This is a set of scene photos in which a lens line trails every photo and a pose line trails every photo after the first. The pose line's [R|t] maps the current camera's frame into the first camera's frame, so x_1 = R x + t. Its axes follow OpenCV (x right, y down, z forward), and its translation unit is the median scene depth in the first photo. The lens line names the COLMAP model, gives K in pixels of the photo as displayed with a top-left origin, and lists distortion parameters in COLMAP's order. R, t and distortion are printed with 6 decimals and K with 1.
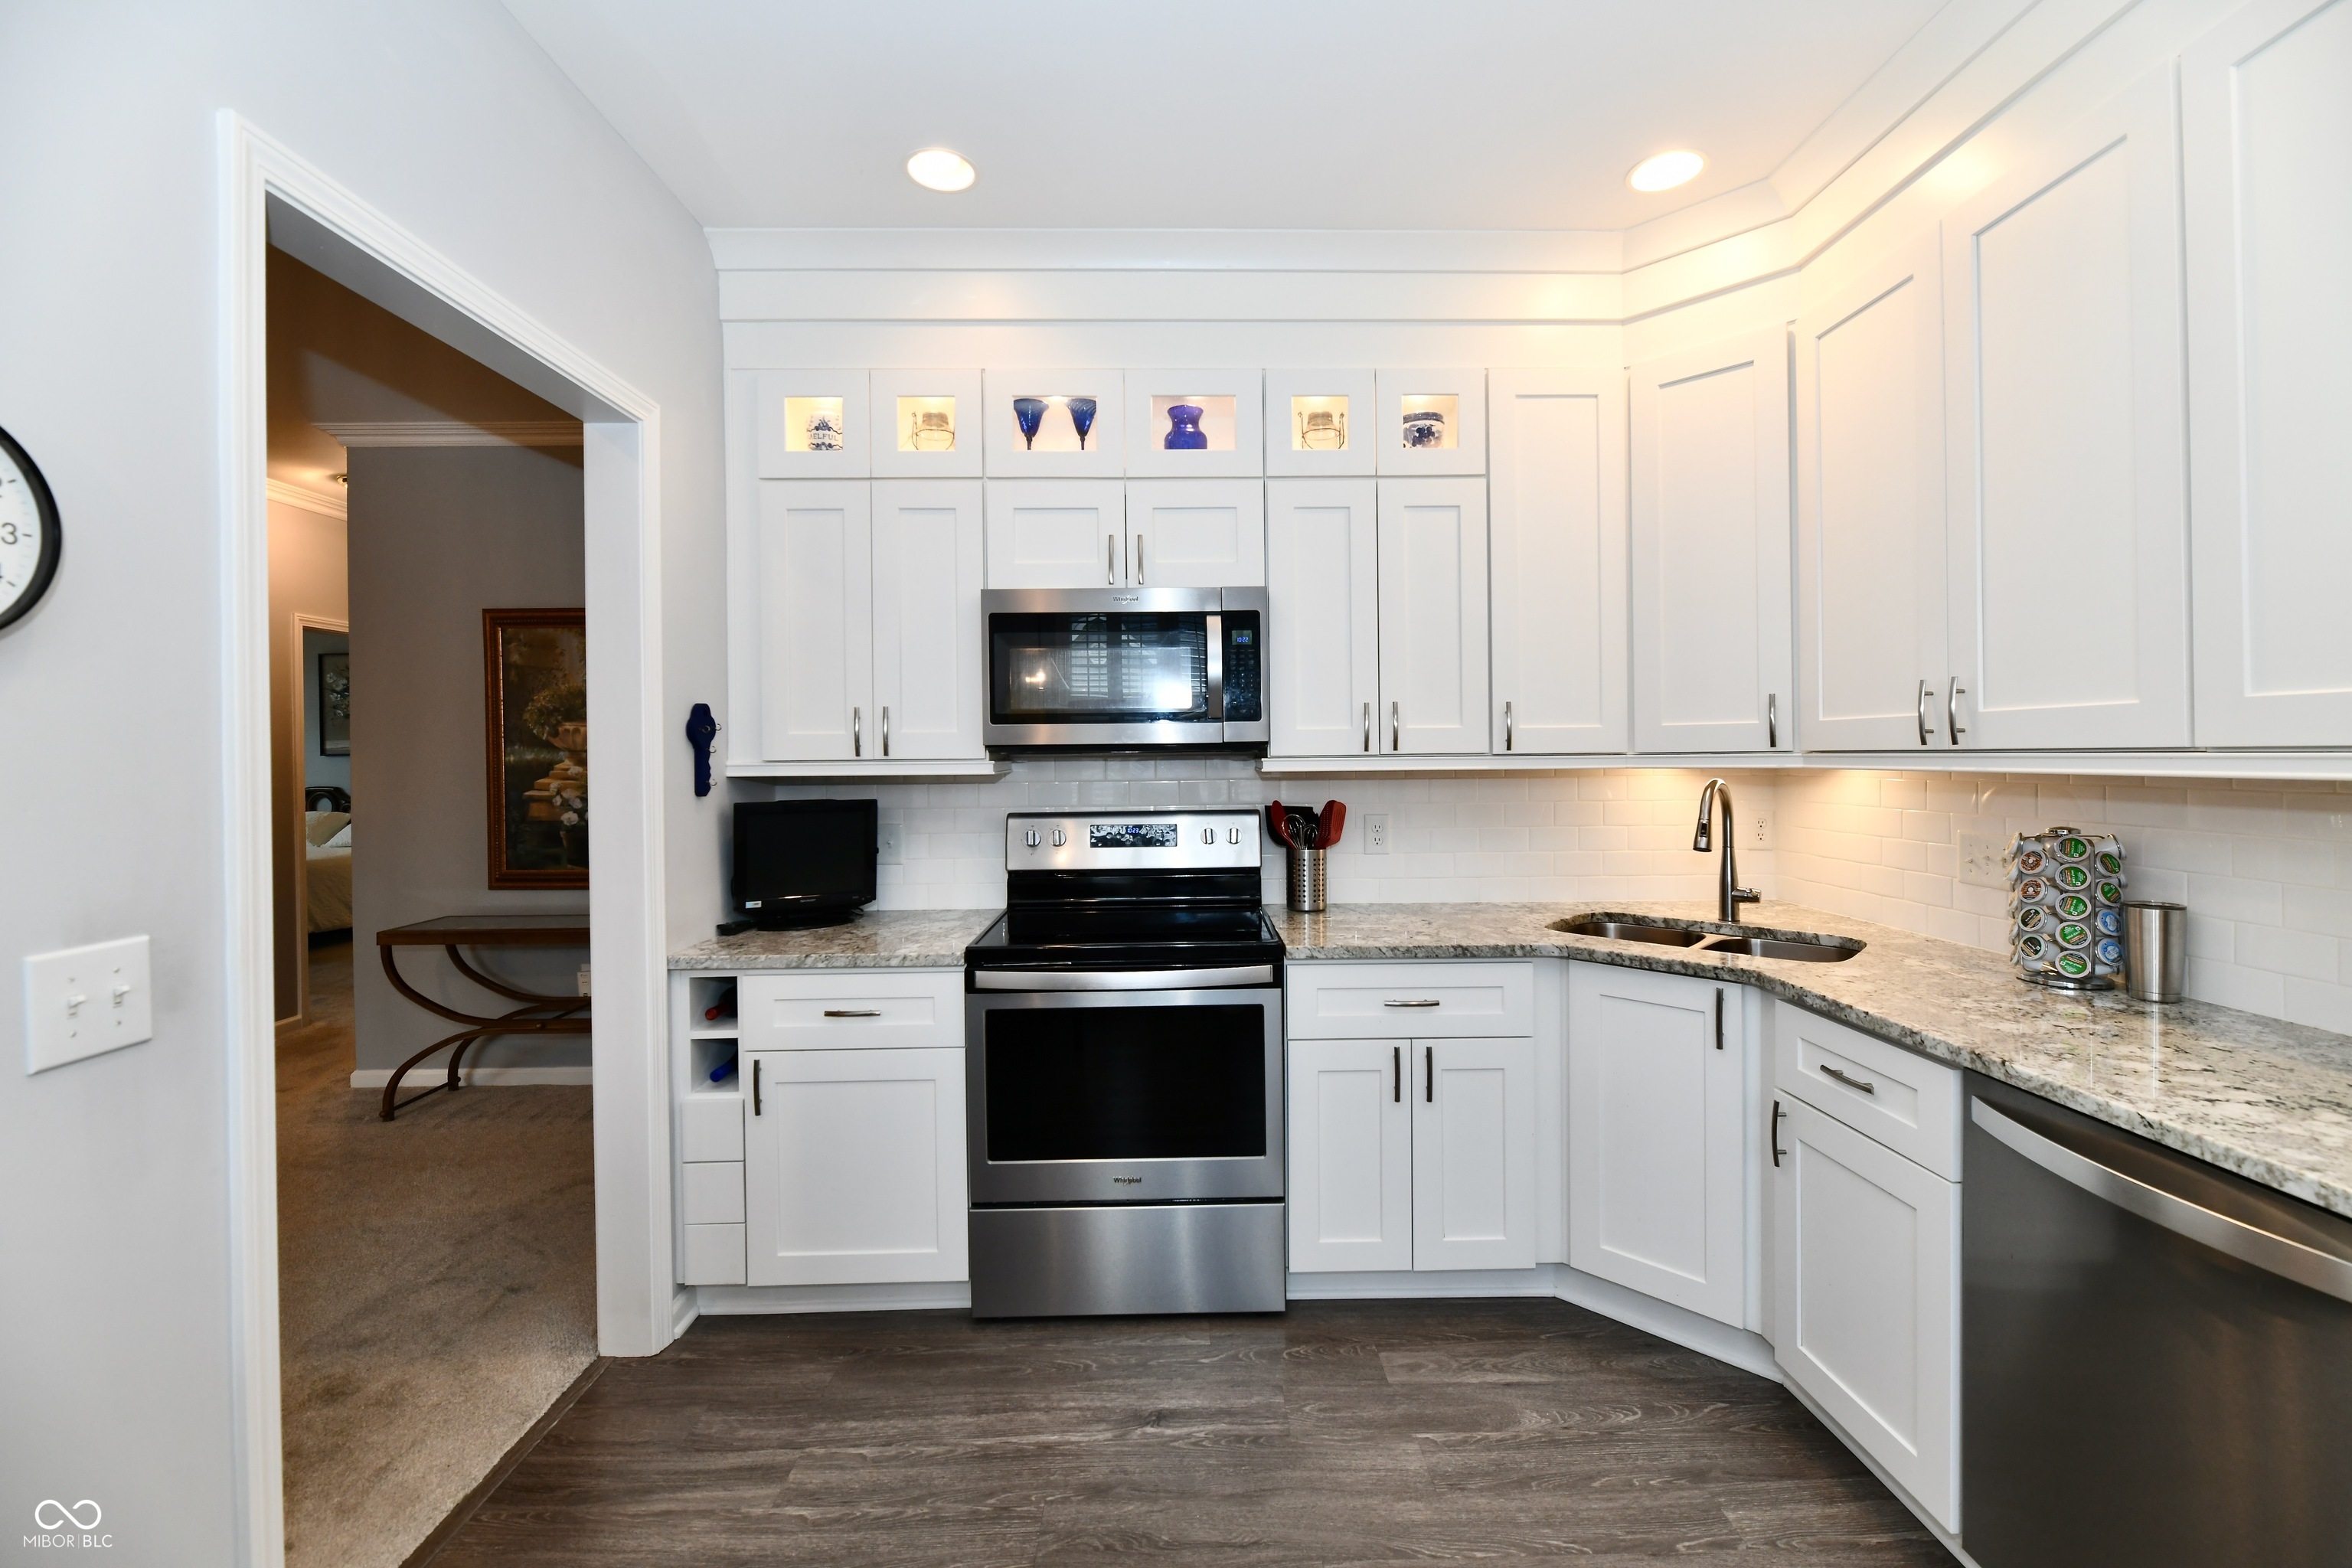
lens RADIAL K [[962.1, 0, 1190.5], [0, 962.1, 758.4], [0, 0, 1]] dist [0.000386, -0.003666]
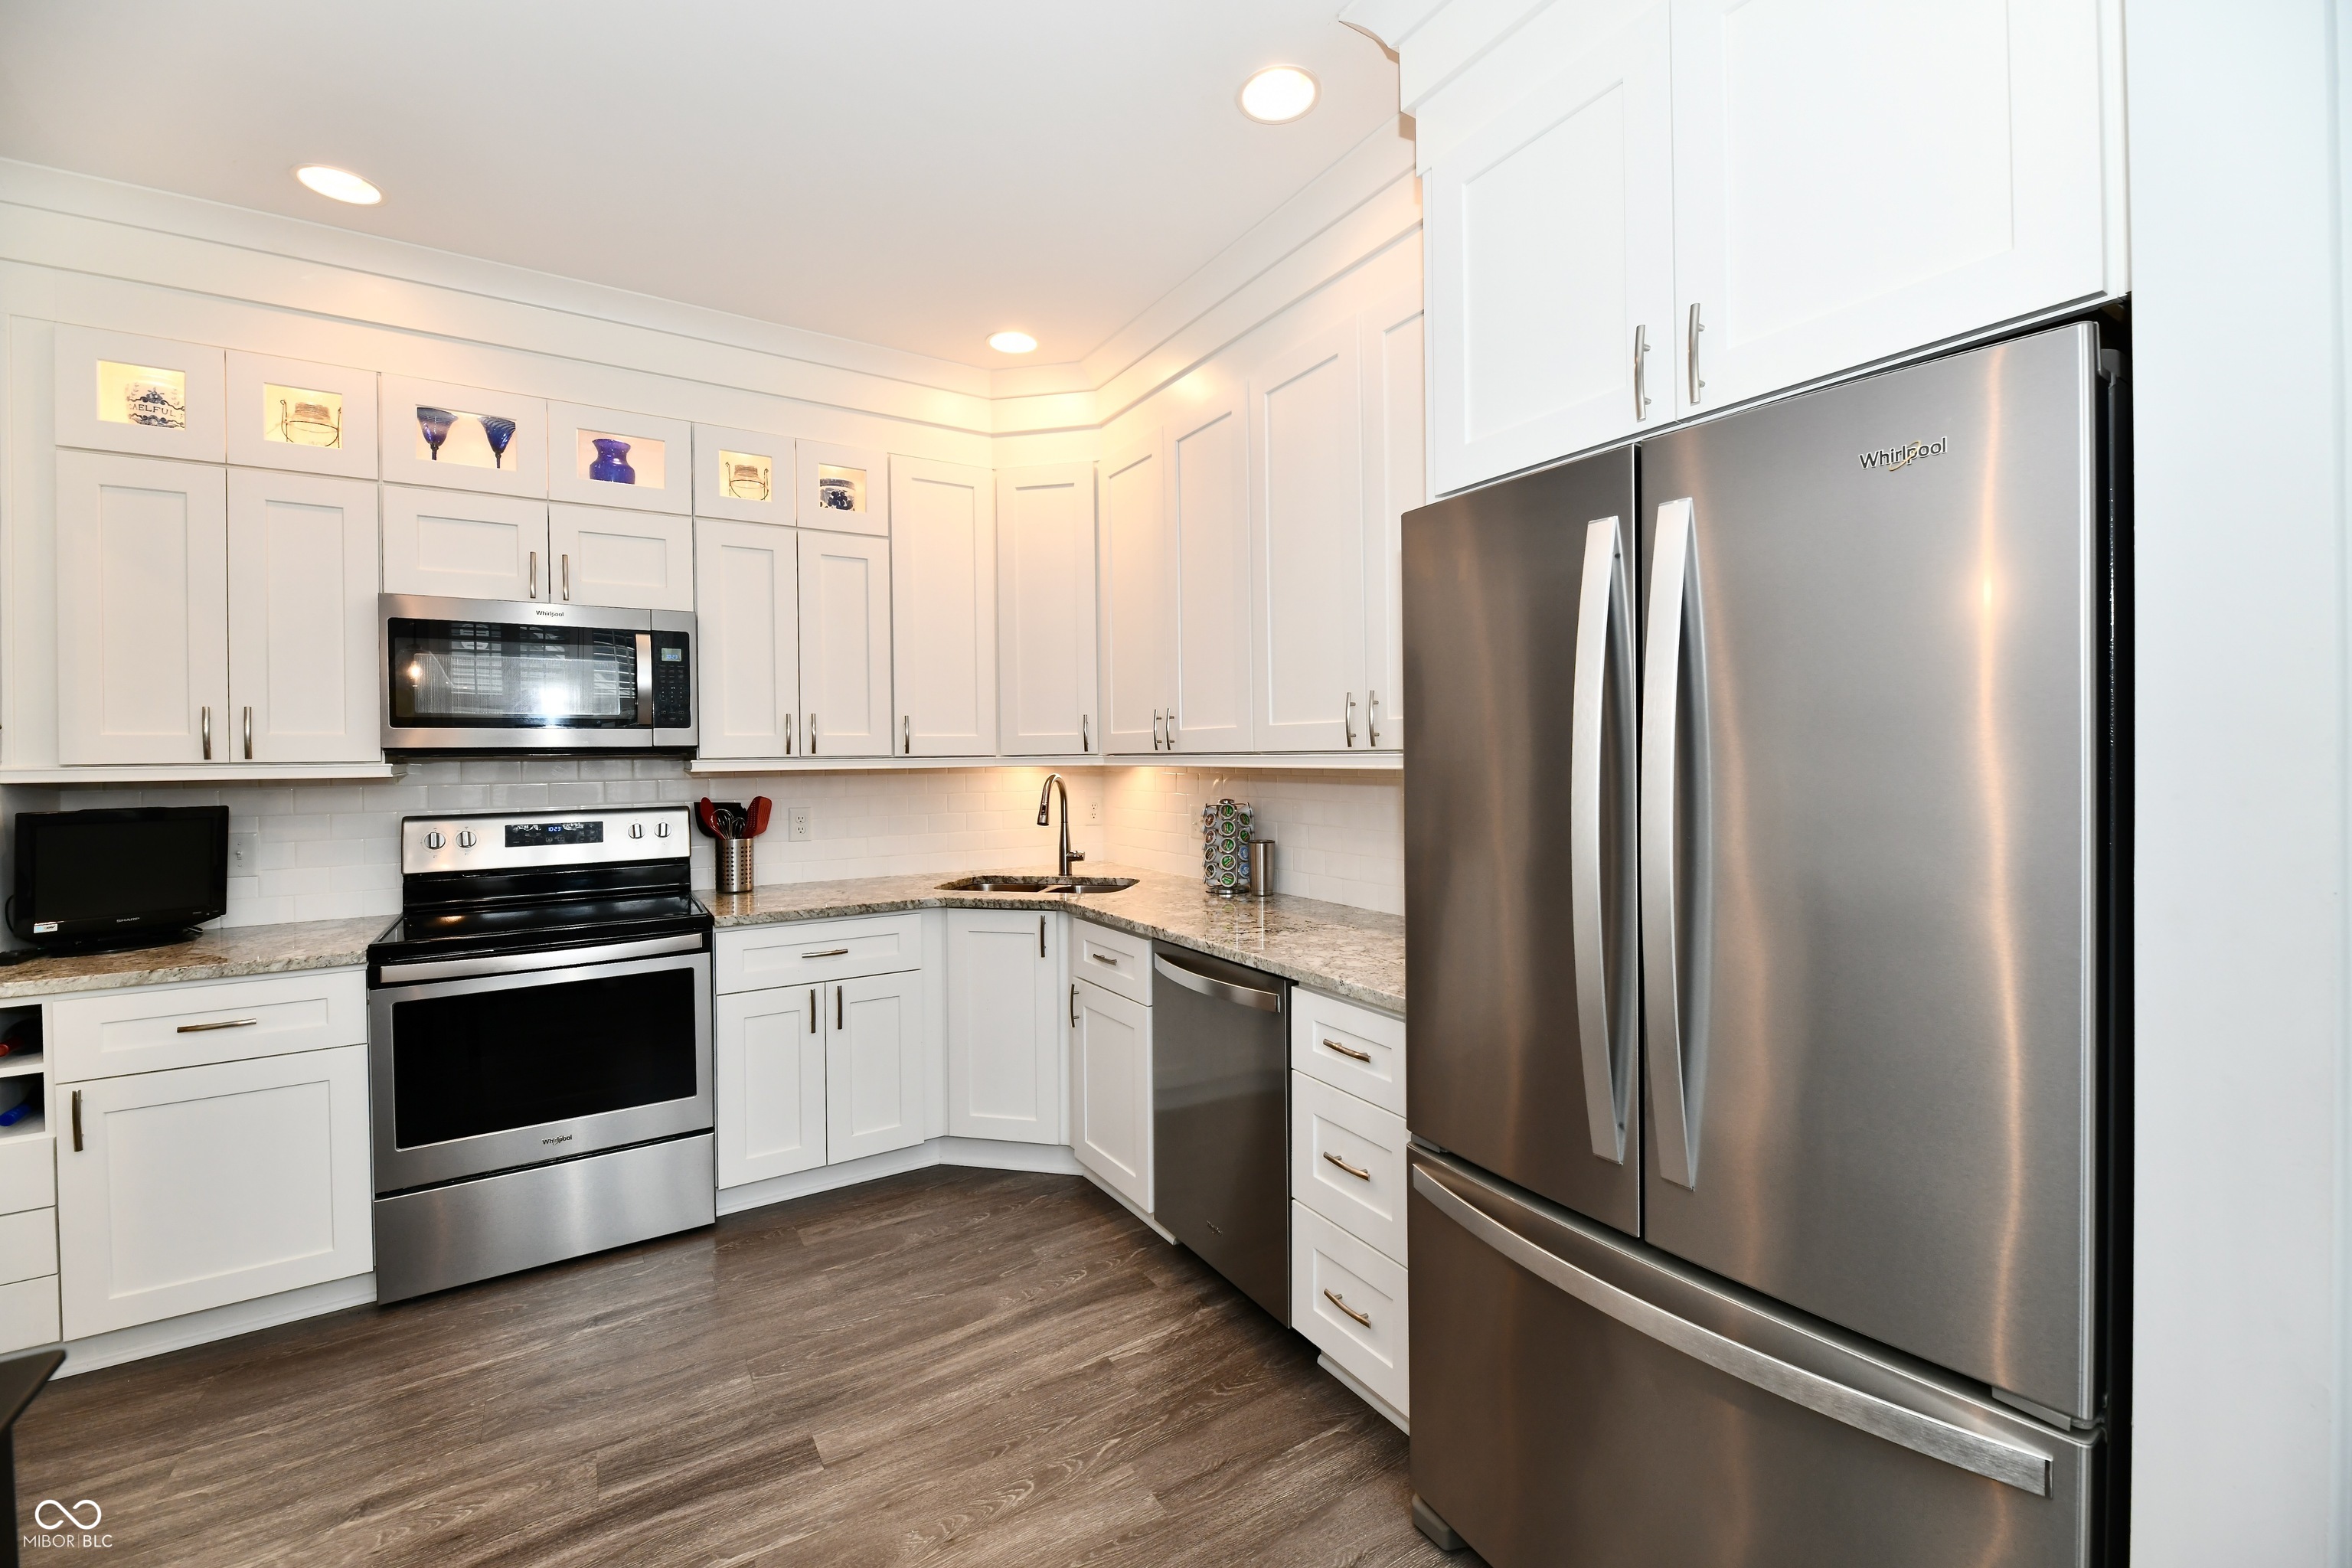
lens RADIAL K [[962.1, 0, 1190.5], [0, 962.1, 758.4], [0, 0, 1]] dist [0.000386, -0.003666]
pose [[0.849504, -0.002099, 0.527578, -0.028684], [0.004099, 0.999988, -0.002621, 0.003568], [-0.527566, 0.004389, 0.849503, -0.329485]]
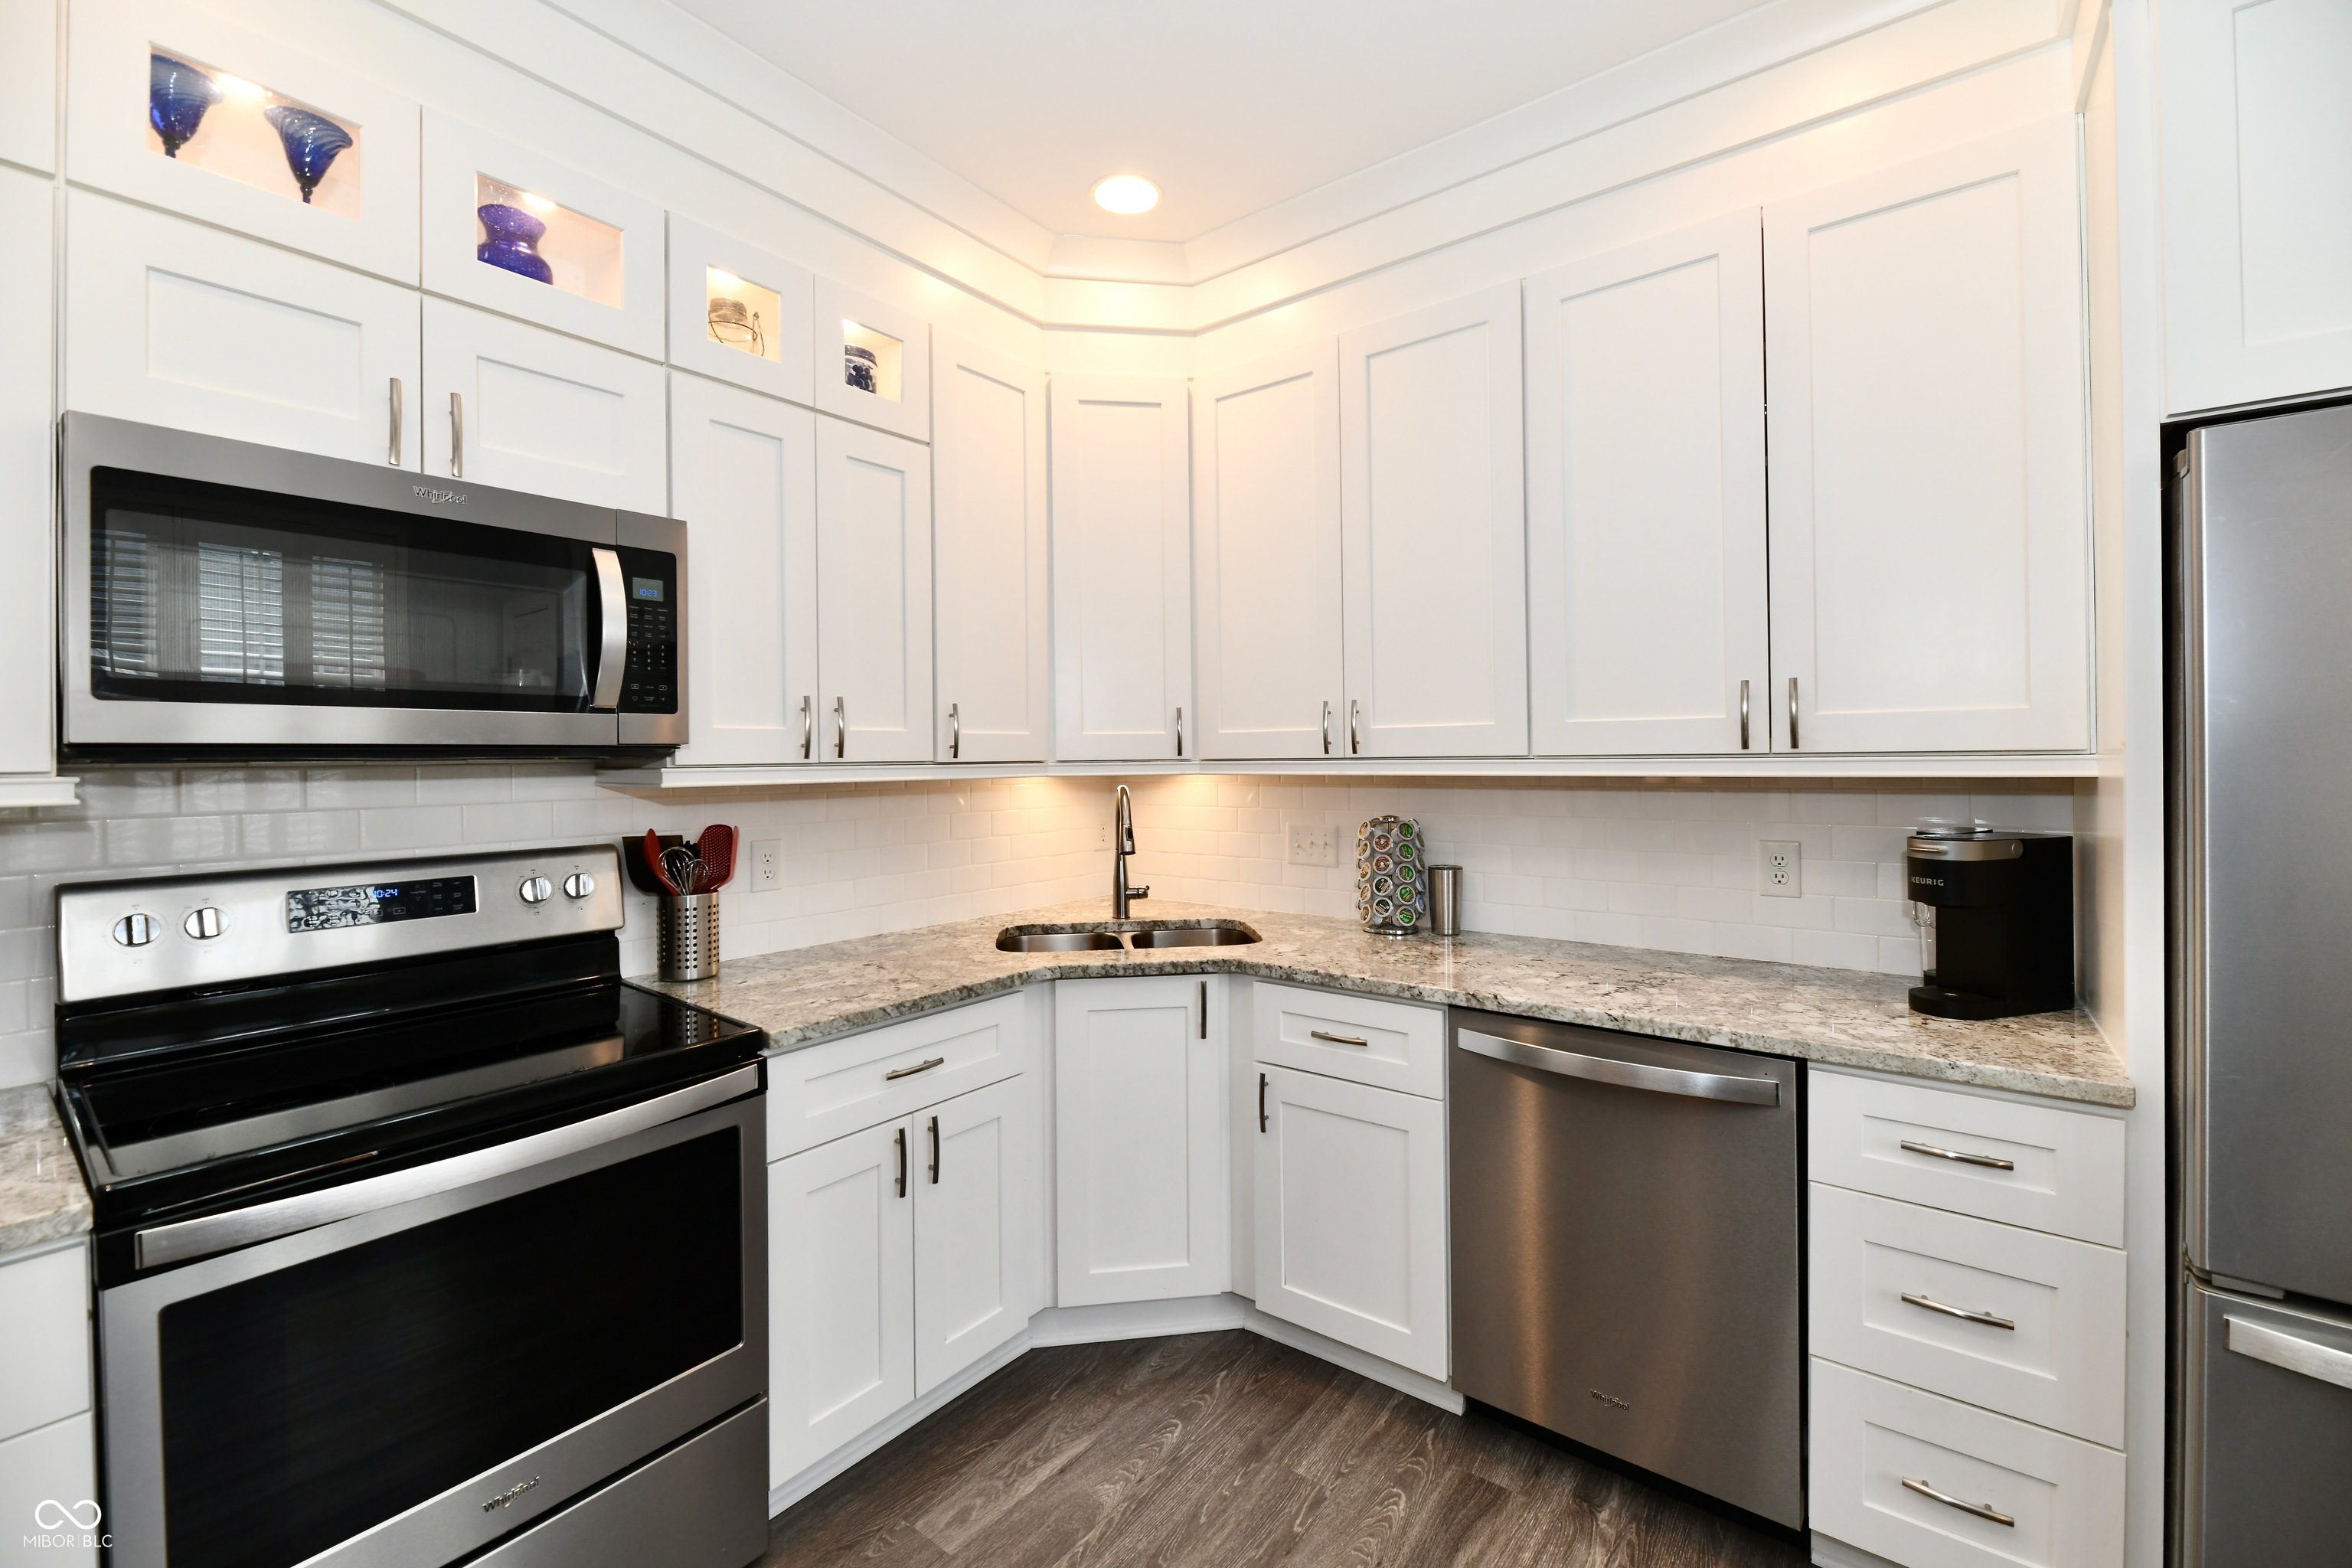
lens RADIAL K [[962.1, 0, 1190.5], [0, 962.1, 758.4], [0, 0, 1]] dist [0.000386, -0.003666]
pose [[0.616758, 0.003882, 0.787143, -0.268147], [0.005952, 0.999936, -0.009594, 0.002098], [-0.787130, 0.010602, 0.616696, 0.316206]]
